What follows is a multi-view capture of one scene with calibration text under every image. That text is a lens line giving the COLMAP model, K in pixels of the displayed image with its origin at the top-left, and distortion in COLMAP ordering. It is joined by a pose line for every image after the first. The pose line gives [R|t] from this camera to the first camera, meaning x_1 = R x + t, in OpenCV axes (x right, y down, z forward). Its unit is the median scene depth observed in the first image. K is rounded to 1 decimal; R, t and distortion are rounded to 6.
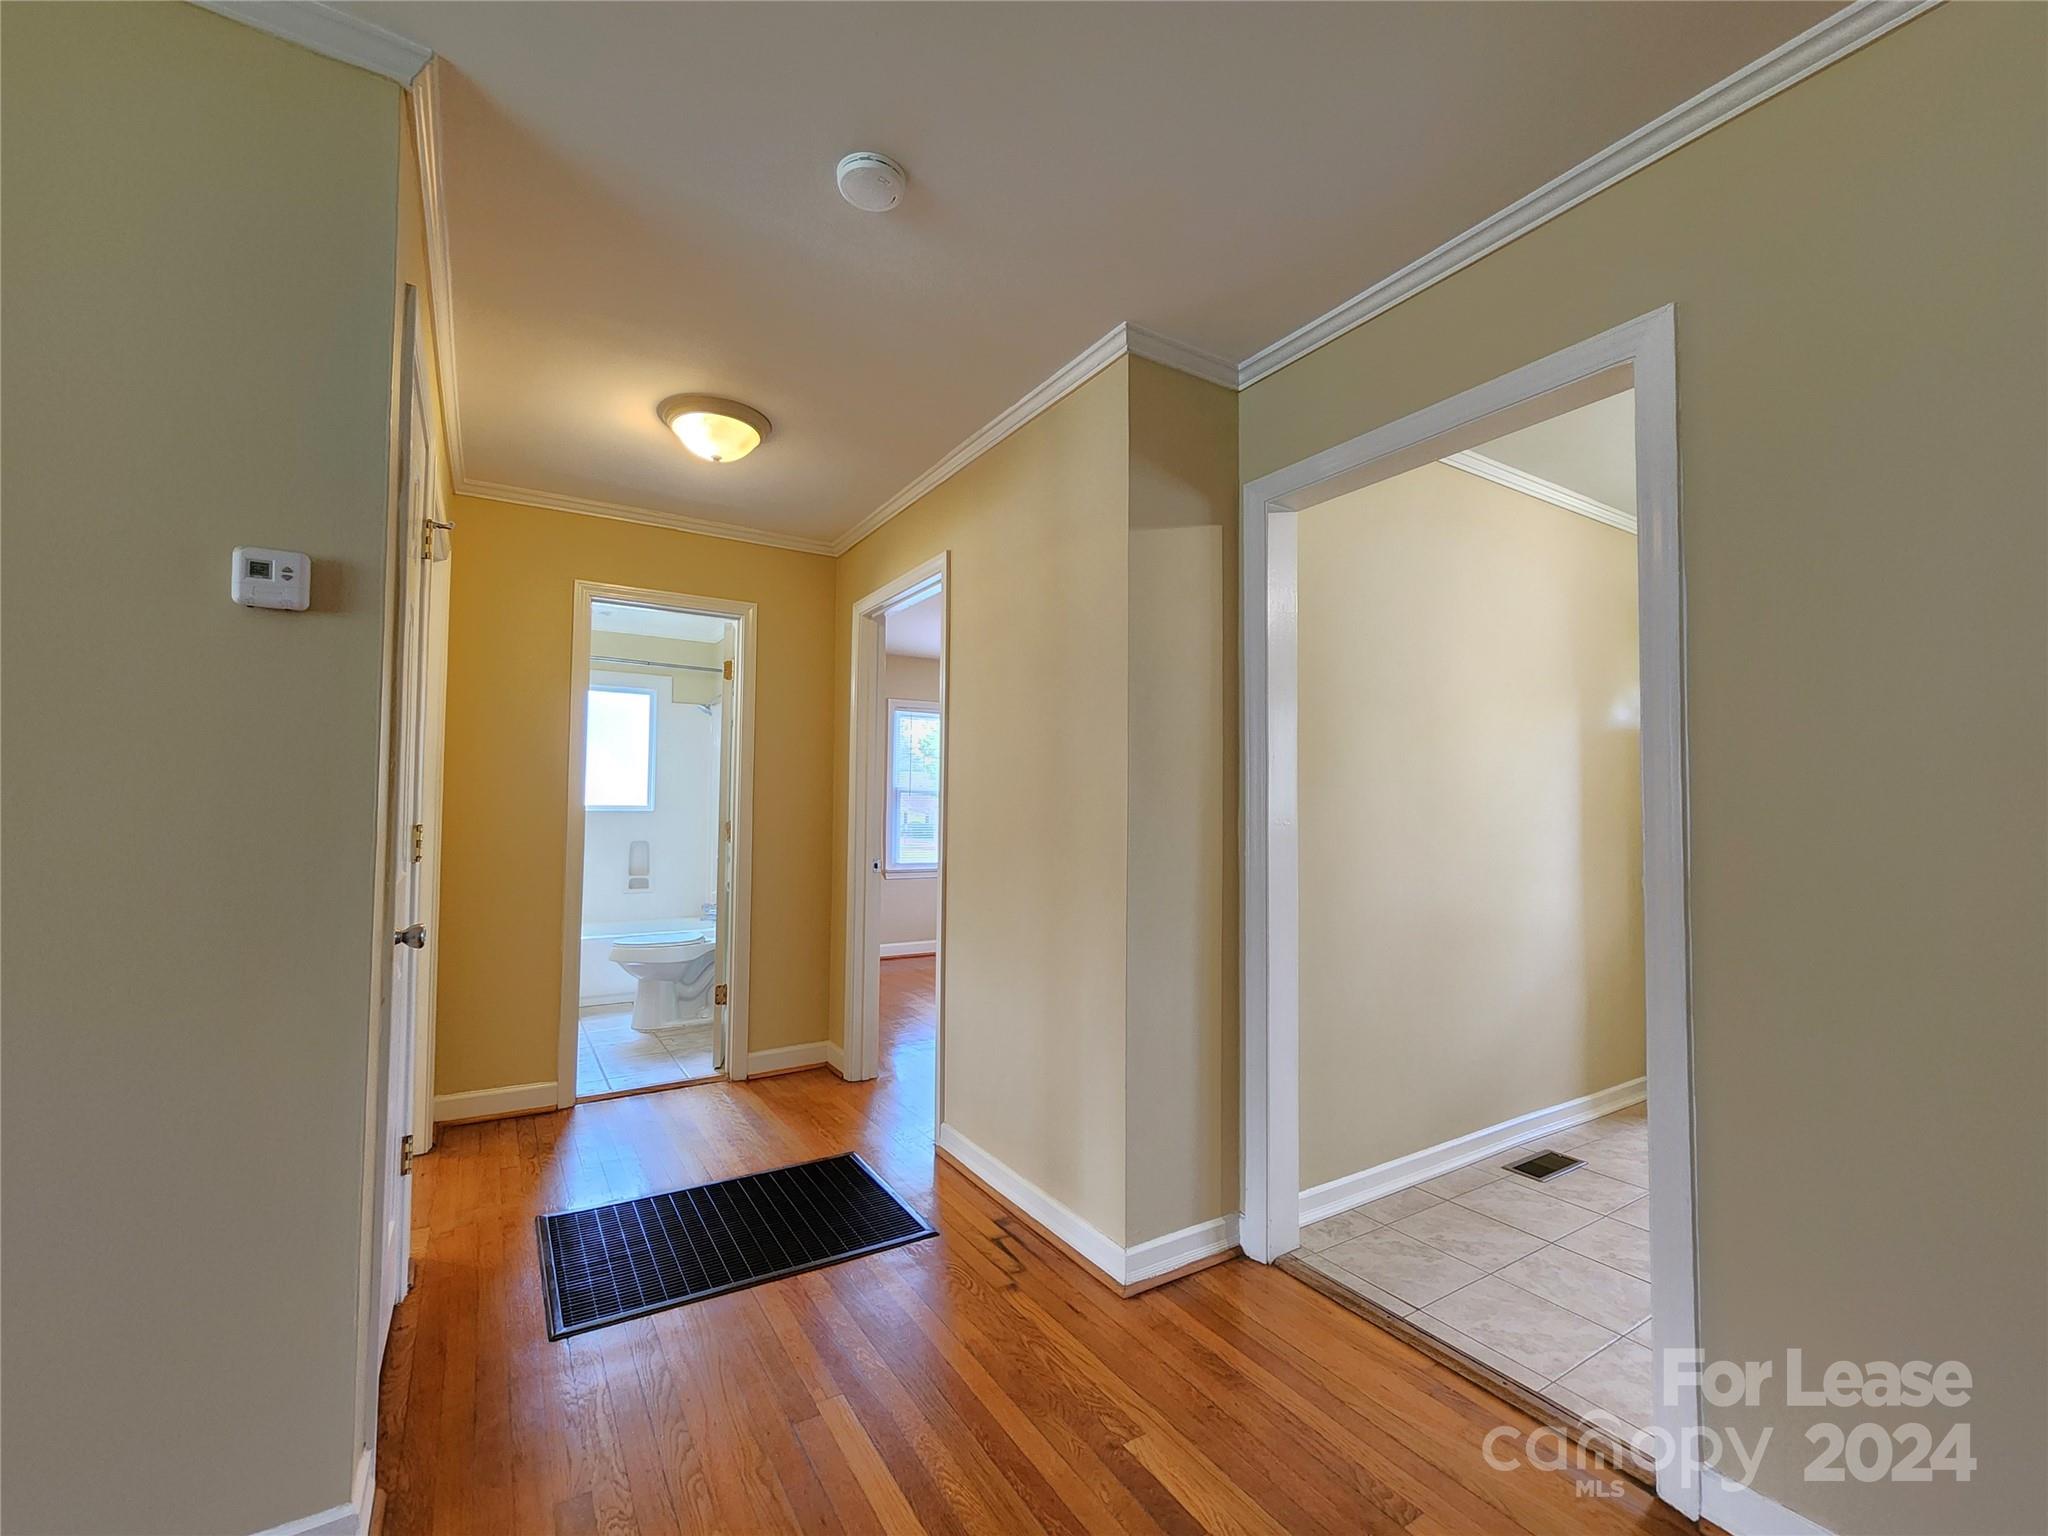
lens RADIAL K [[833.7, 0, 996.8], [0, 833.7, 782.9], [0, 0, 1]] dist [0.029461, 0.000016]
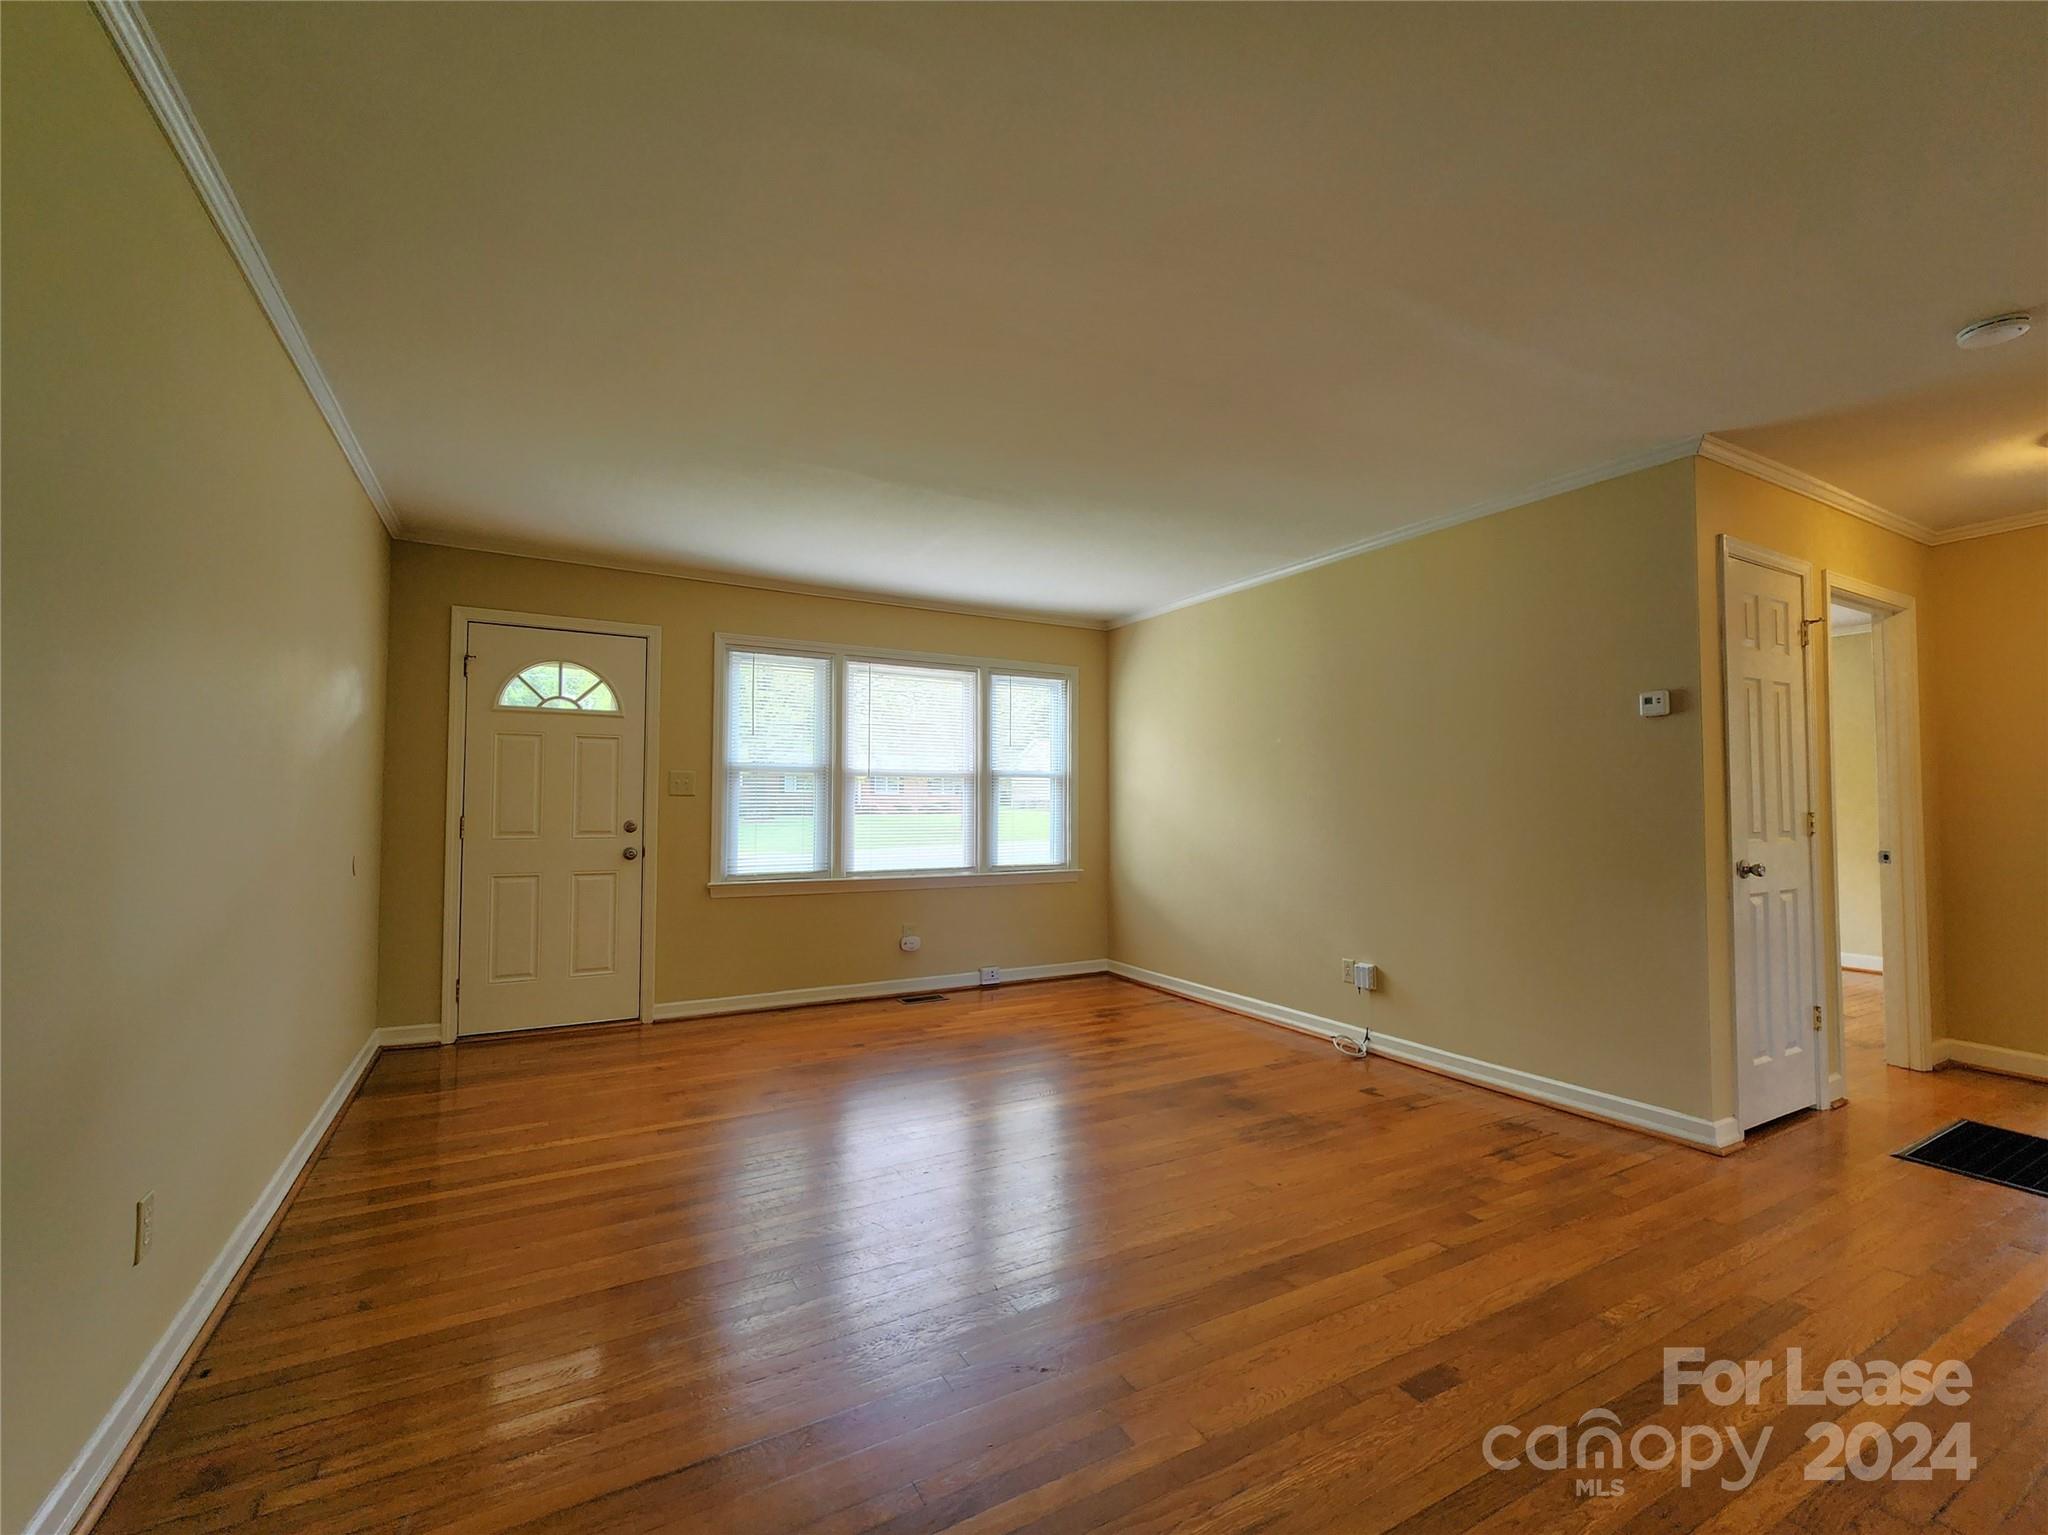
lens RADIAL K [[848.0, 0, 1020.3], [0, 848.0, 776.9], [0, 0, 1]] dist [0.000791, 0.000133]
pose [[-0.026798, -0.024601, -0.999338, 0.920554], [0.025597, 0.999352, -0.025288, -0.013686], [0.999313, -0.026257, -0.026151, -0.415089]]
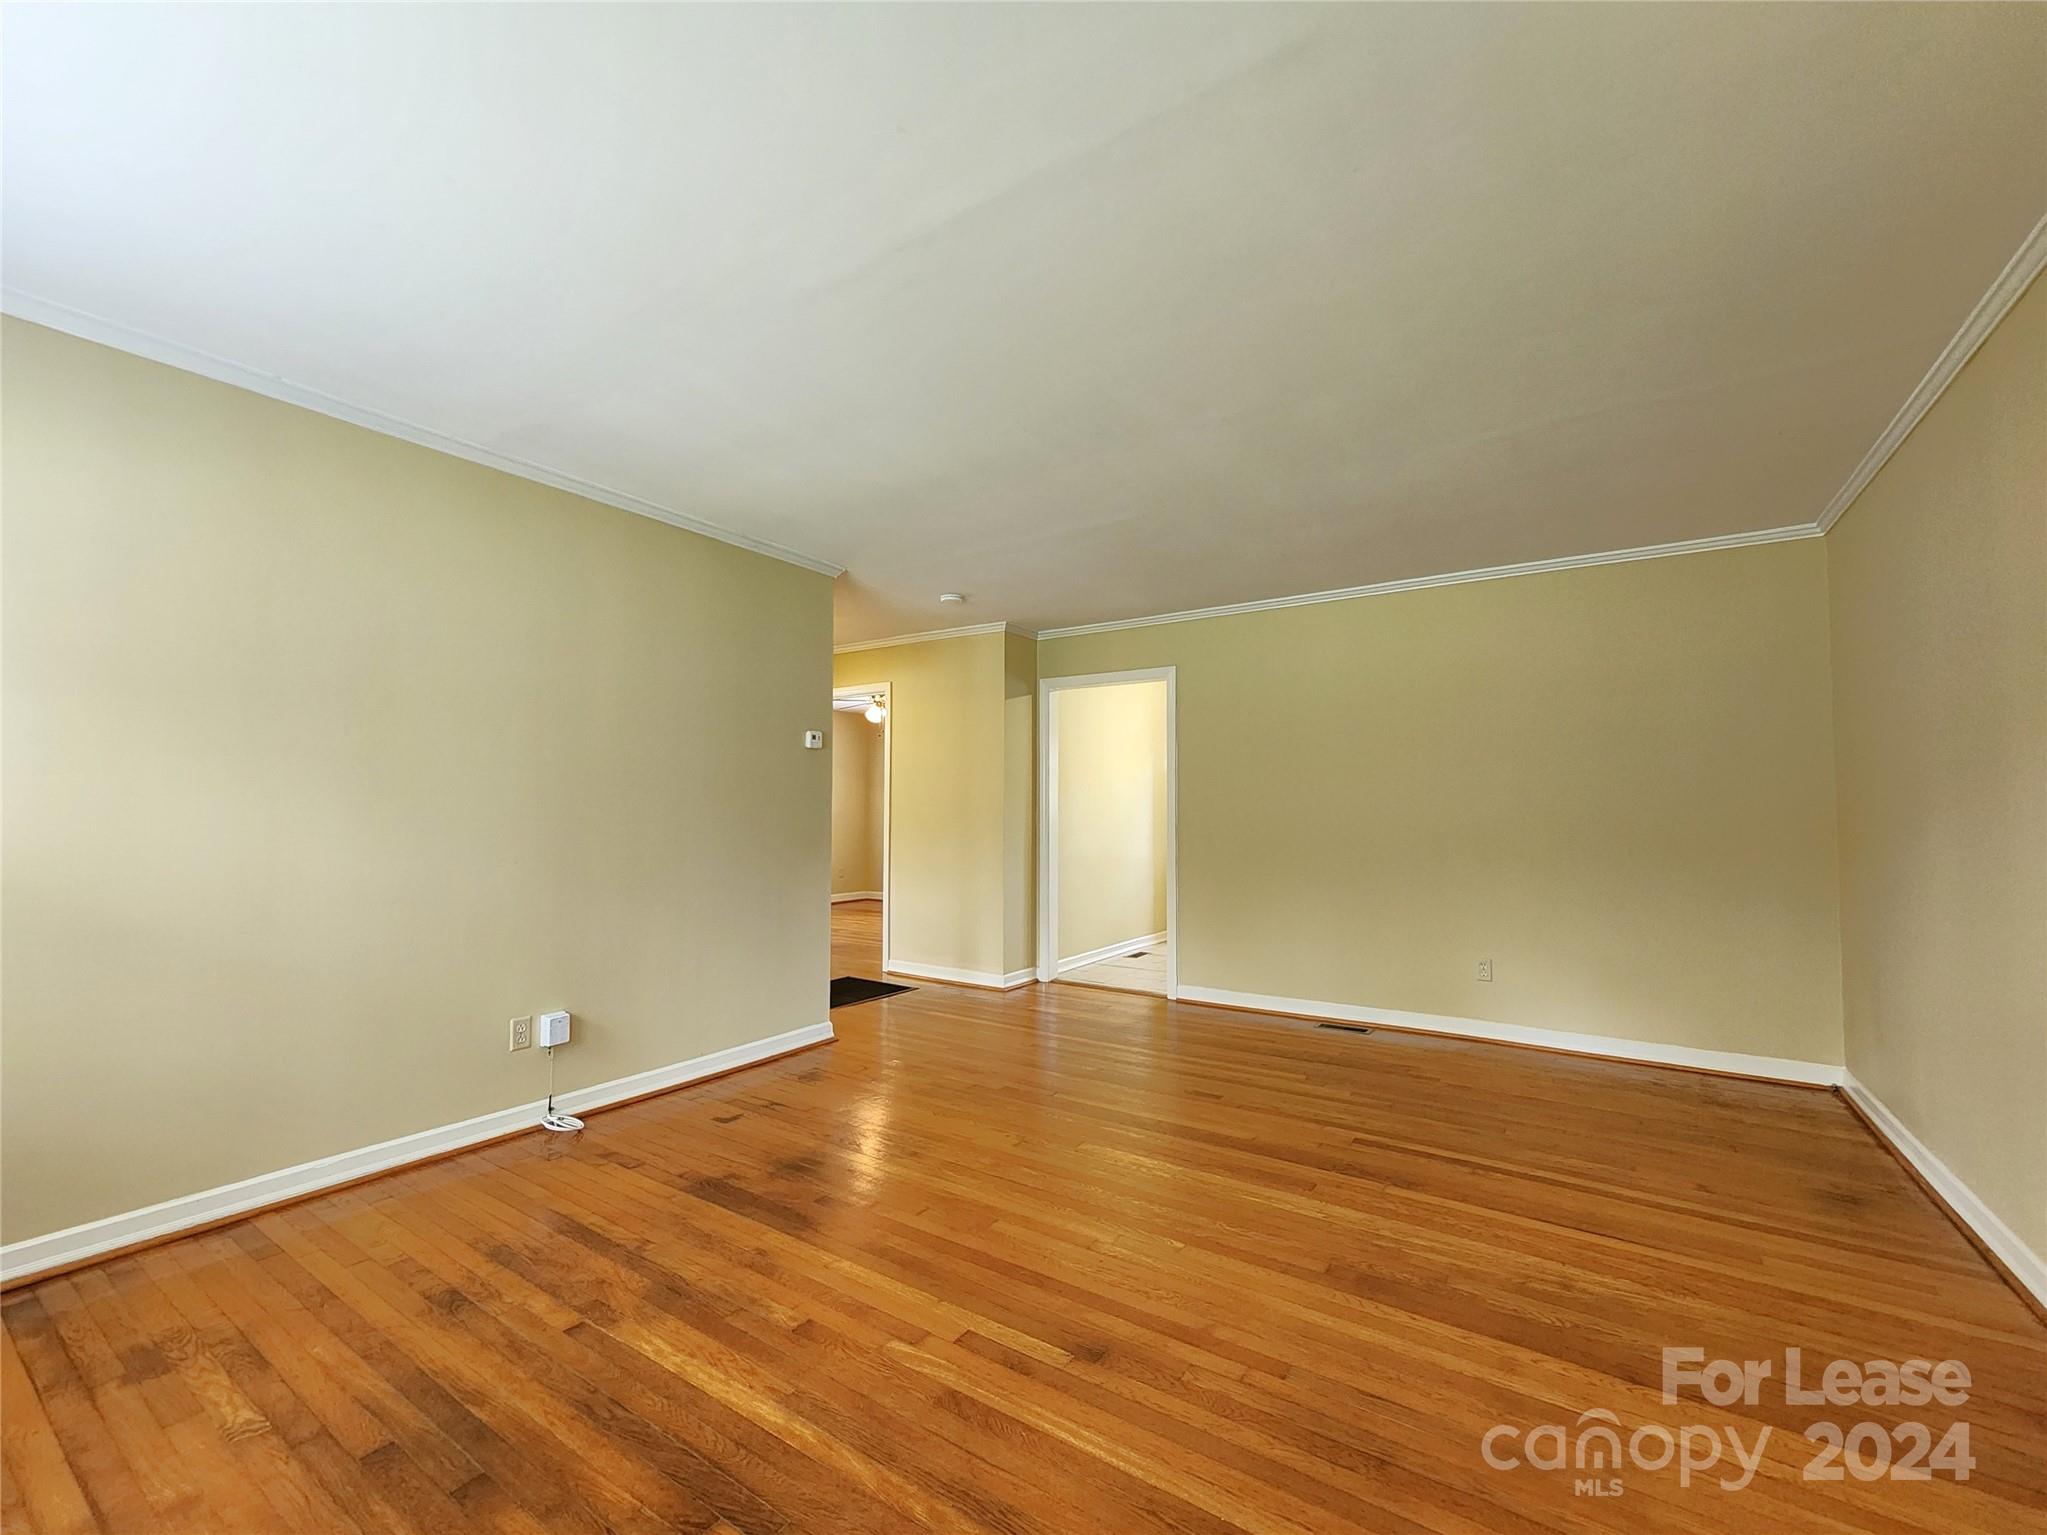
lens RADIAL K [[851.8, 0, 1024.2], [0, 851.8, 775.1], [0, 0, 1]] dist [0.001539, -0.000006]
pose [[0.906186, 0.039967, 0.420987, -0.901653], [-0.037639, 0.999196, -0.013840, -0.052691], [-0.421201, -0.003304, 0.906961, -1.408959]]
